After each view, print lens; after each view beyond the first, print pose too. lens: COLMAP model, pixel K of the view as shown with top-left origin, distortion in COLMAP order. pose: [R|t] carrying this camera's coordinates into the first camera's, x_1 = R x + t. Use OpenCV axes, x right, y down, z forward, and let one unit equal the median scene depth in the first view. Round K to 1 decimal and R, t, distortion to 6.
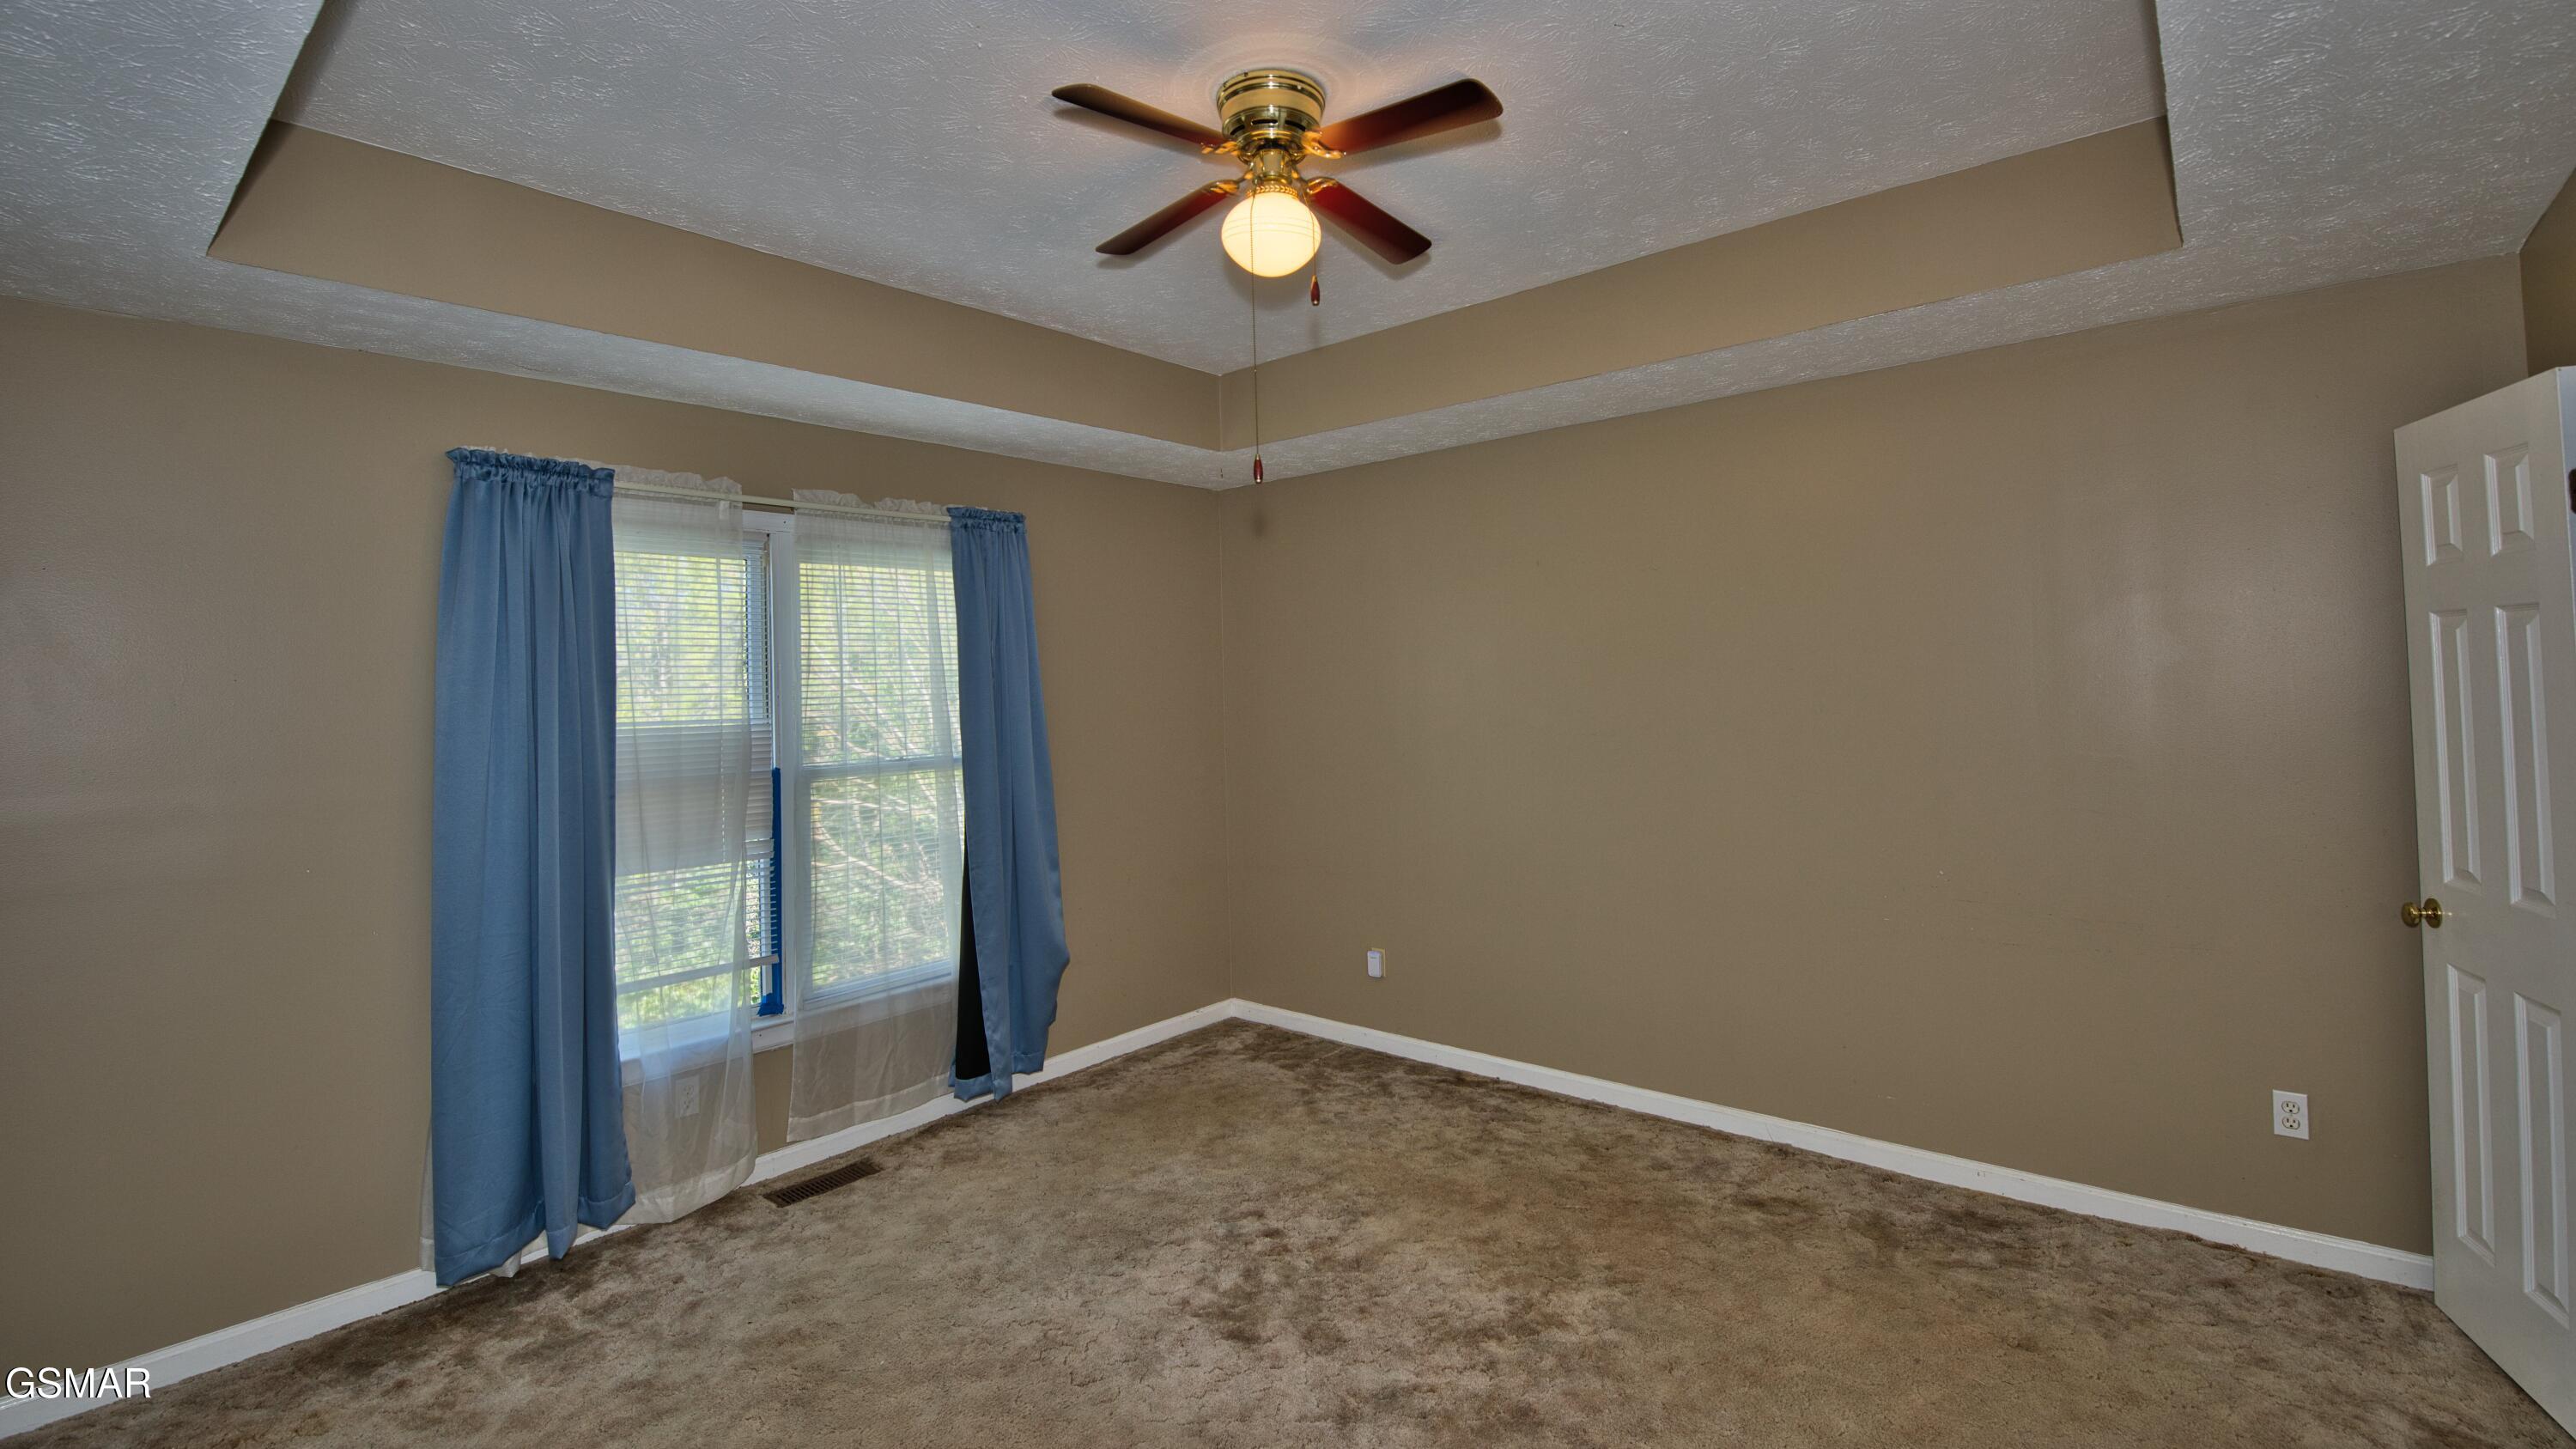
lens RADIAL K [[1115.2, 0, 1290.0], [0, 1115.2, 663.6], [0, 0, 1]] dist [-0.024090, -0.000368]
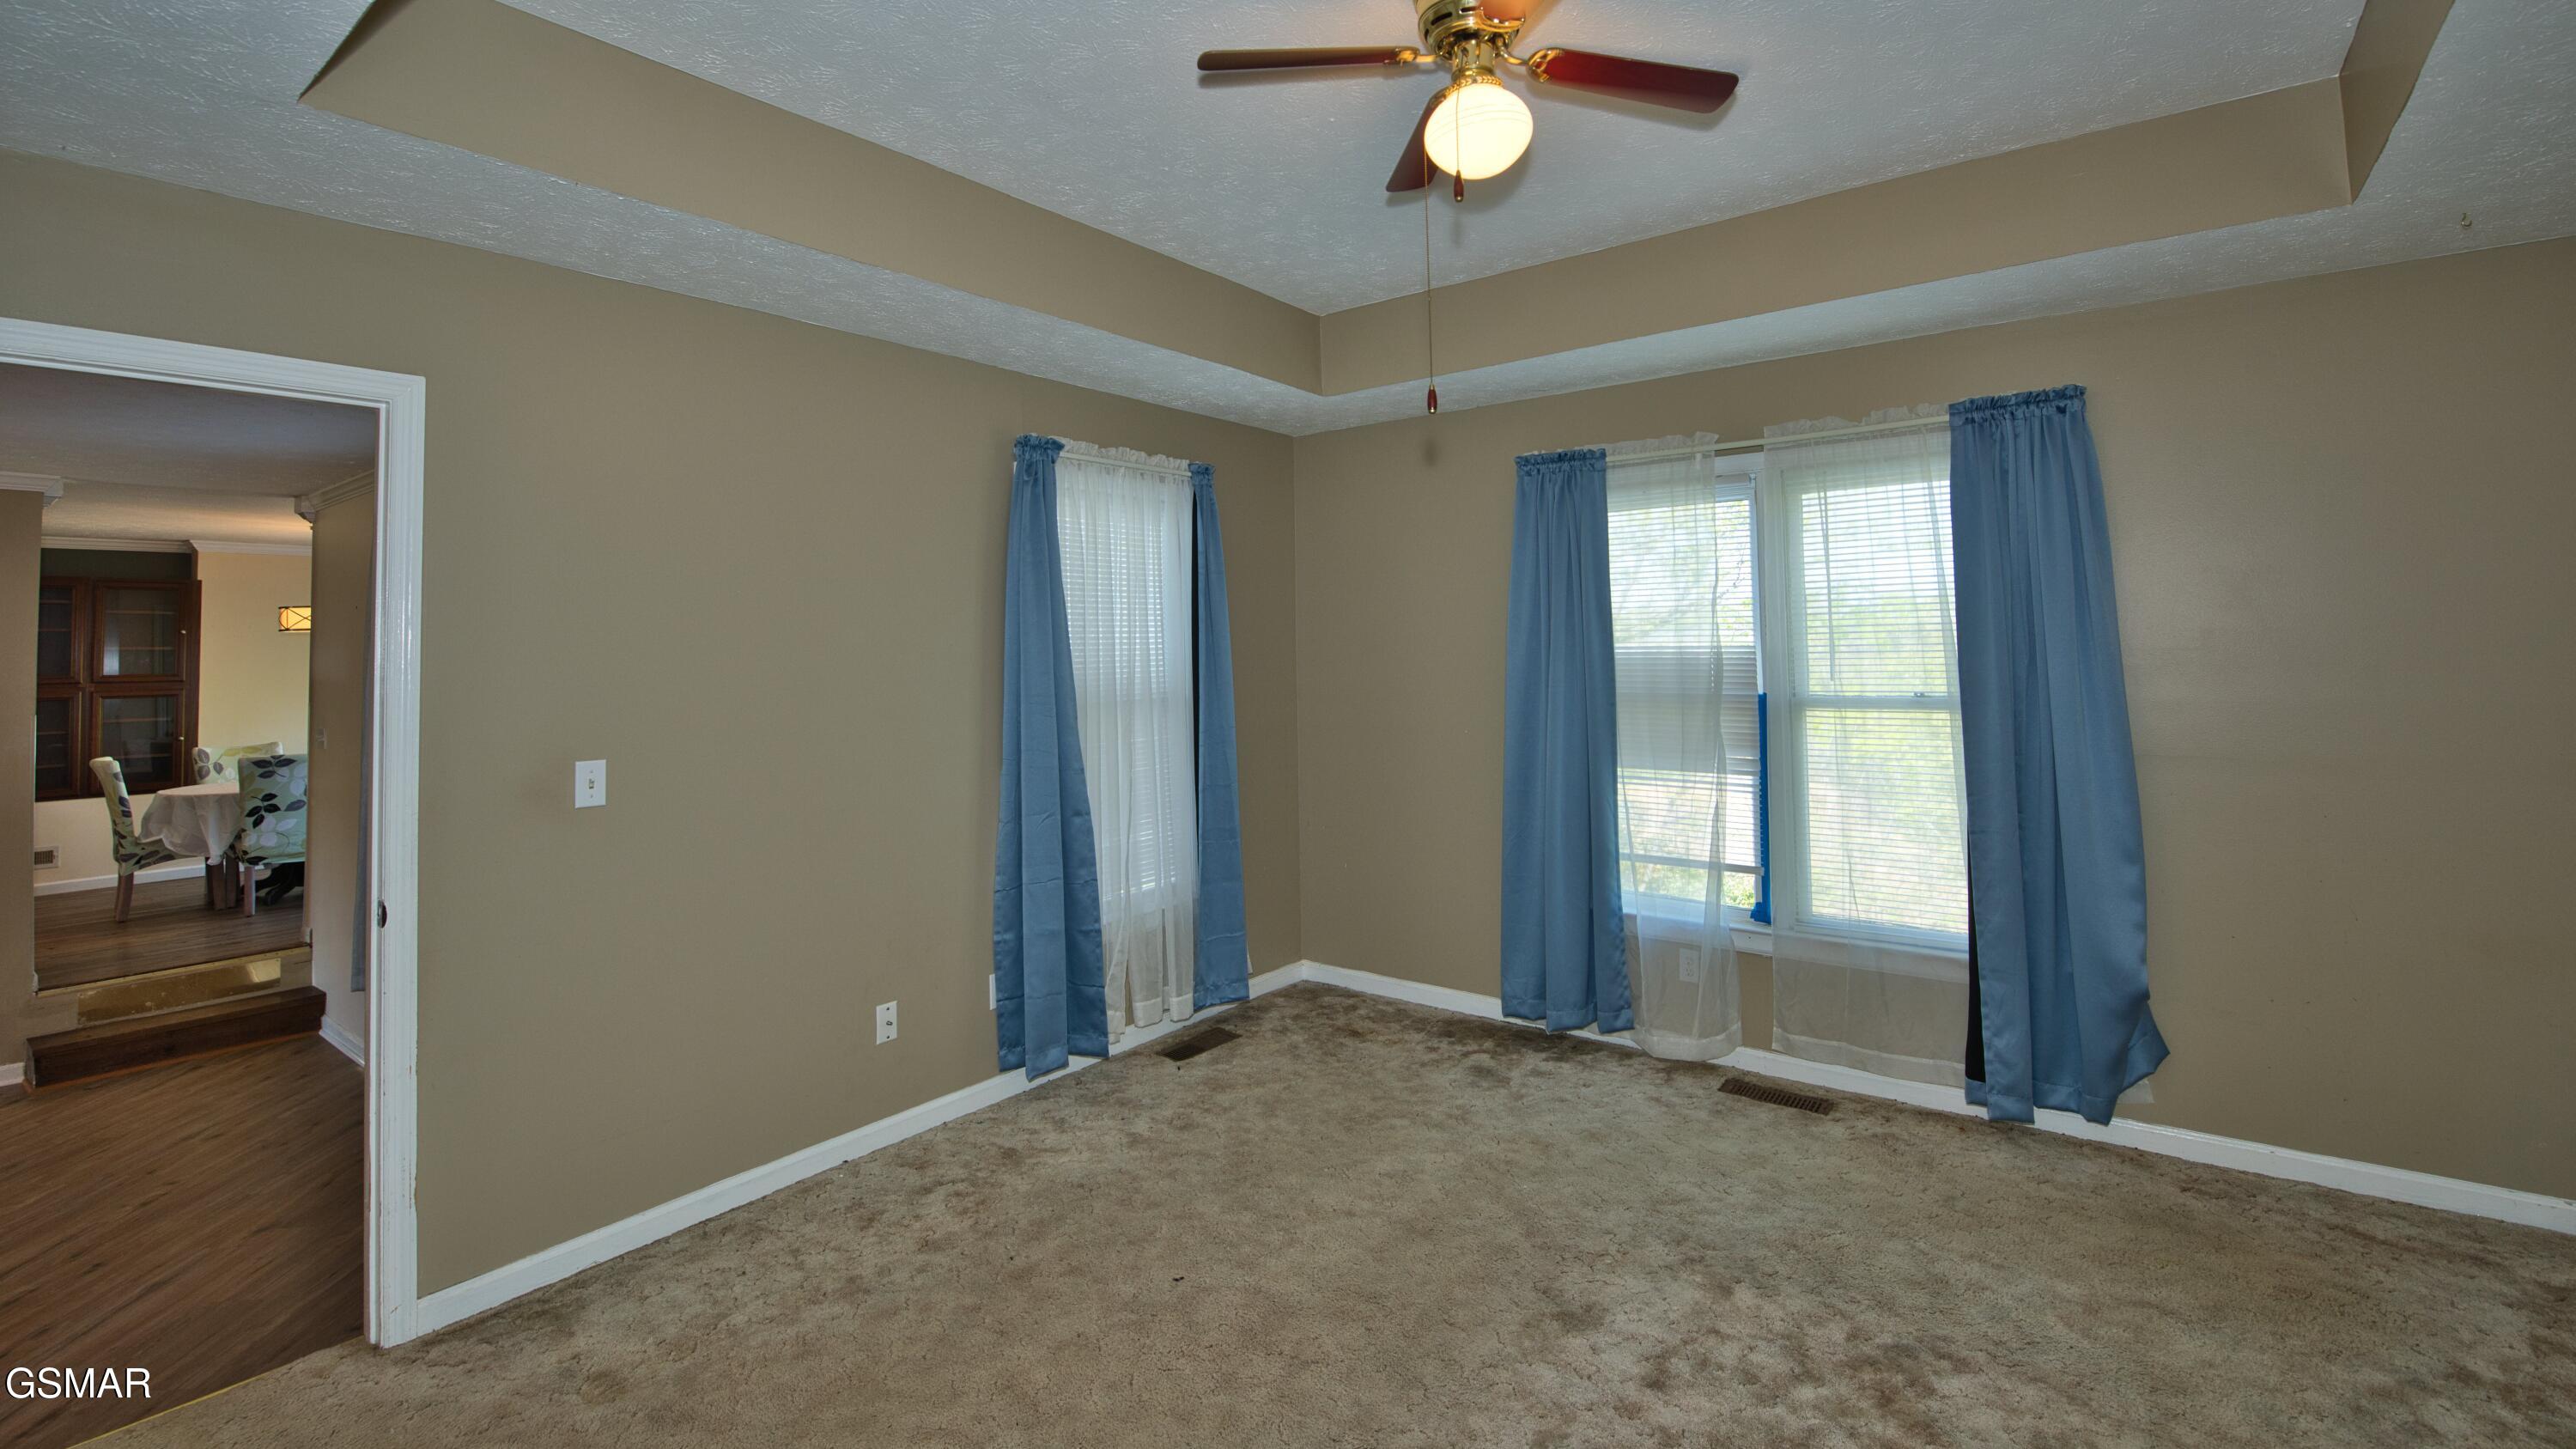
lens RADIAL K [[1117.9, 0, 1297.9], [0, 1117.9, 625.7], [0, 0, 1]] dist [-0.023279, -0.000856]
pose [[0.045973, 0.004650, -0.998932, 0.581536], [0.032395, 0.999456, 0.006143, 0.008687], [0.998417, -0.032643, 0.045798, 0.511859]]
